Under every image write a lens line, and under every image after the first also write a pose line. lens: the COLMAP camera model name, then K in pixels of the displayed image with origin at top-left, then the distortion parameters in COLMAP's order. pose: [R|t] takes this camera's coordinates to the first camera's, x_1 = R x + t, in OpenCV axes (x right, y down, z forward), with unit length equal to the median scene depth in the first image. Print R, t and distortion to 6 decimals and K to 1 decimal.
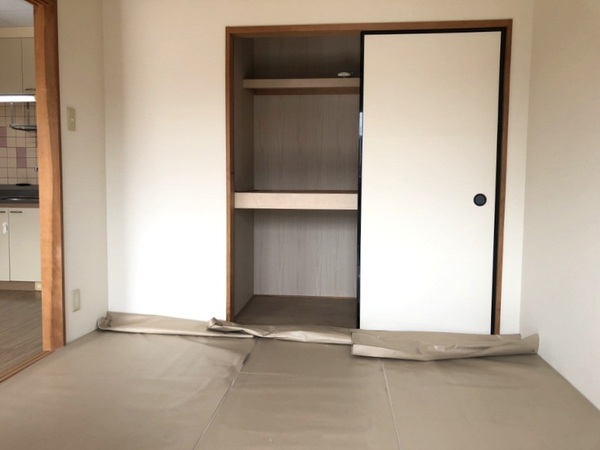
lens RADIAL K [[500.4, 0, 300.3], [0, 500.4, 221.1], [0, 0, 1]] dist [0.018343, -0.028945]
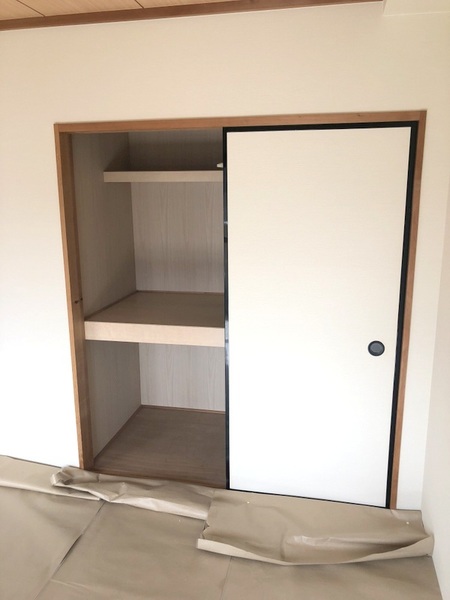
lens RADIAL K [[500.4, 0, 228.0], [0, 500.4, 299.4], [0, 0, 1]] dist [0.018343, -0.028945]
pose [[0.994701, 0.010009, -0.102320, 0.206347], [0.004505, 0.990050, 0.140644, -0.225858], [0.102710, -0.140359, 0.984759, 0.219012]]
